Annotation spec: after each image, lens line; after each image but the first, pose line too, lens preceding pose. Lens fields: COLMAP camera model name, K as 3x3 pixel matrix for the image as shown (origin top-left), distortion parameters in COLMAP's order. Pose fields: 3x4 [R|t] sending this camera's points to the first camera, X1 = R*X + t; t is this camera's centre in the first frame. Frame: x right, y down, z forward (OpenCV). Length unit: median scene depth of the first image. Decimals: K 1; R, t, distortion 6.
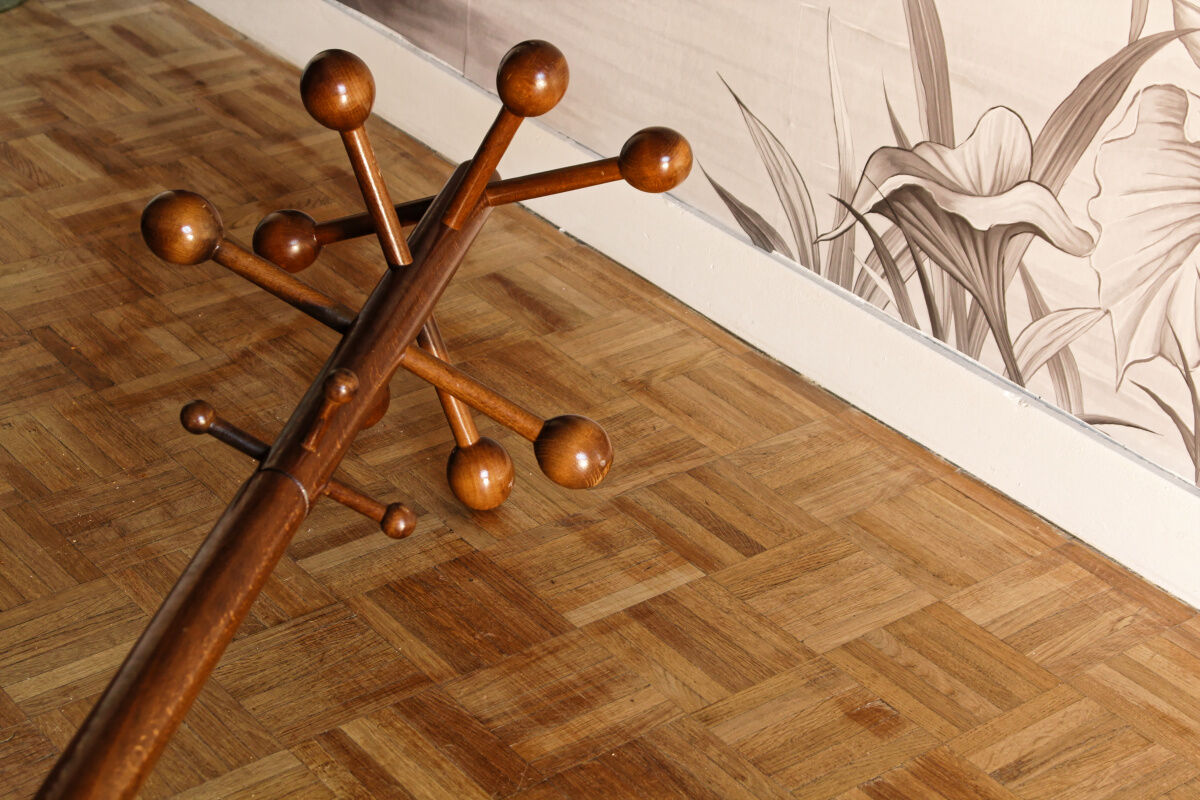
lens RADIAL K [[2374.2, 0, 600.0], [0, 2374.2, 400.0], [0, 0, 1]] dist [0.042117, 0.062835]
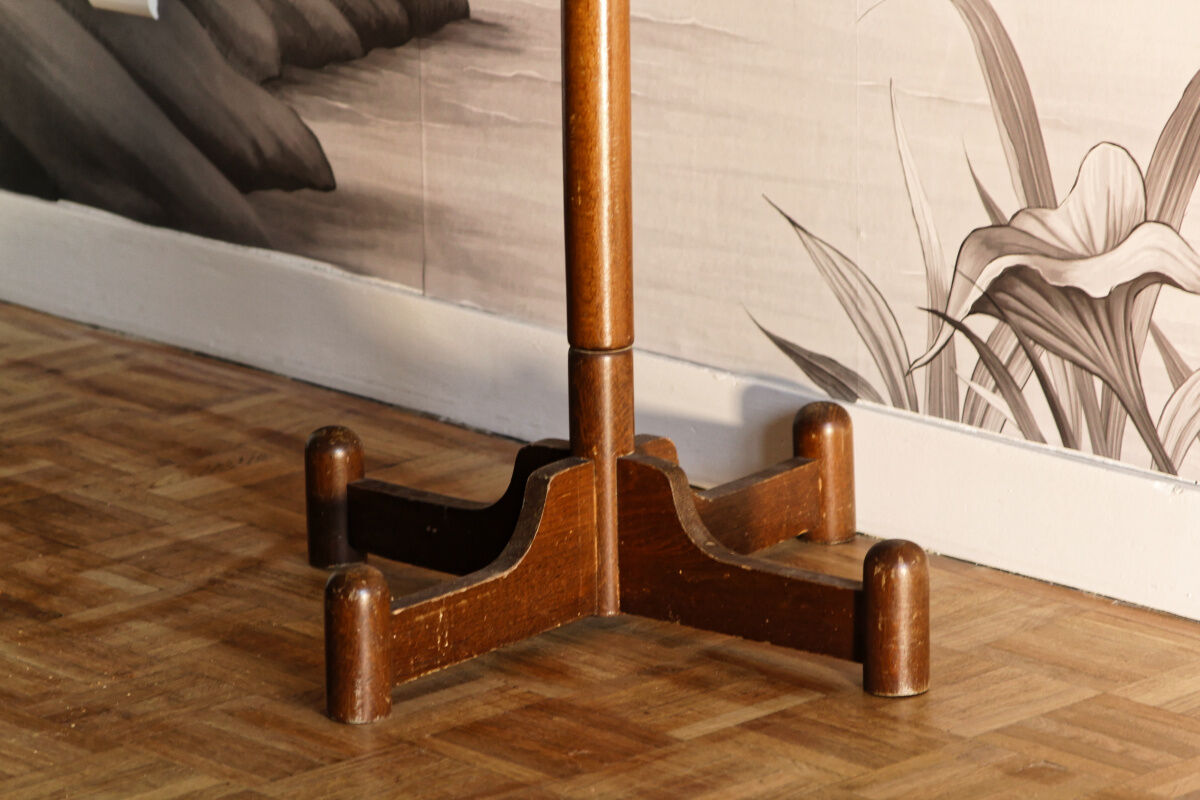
lens RADIAL K [[5752.2, 0, 600.0], [0, 5752.2, 400.0], [0, 0, 1]] dist [0.095031, -1.411368]
pose [[0.994099, -0.092615, 0.056481, -0.131794], [0.104503, 0.957286, -0.269597, 0.483804], [-0.029100, 0.273908, 0.961316, -0.924976]]
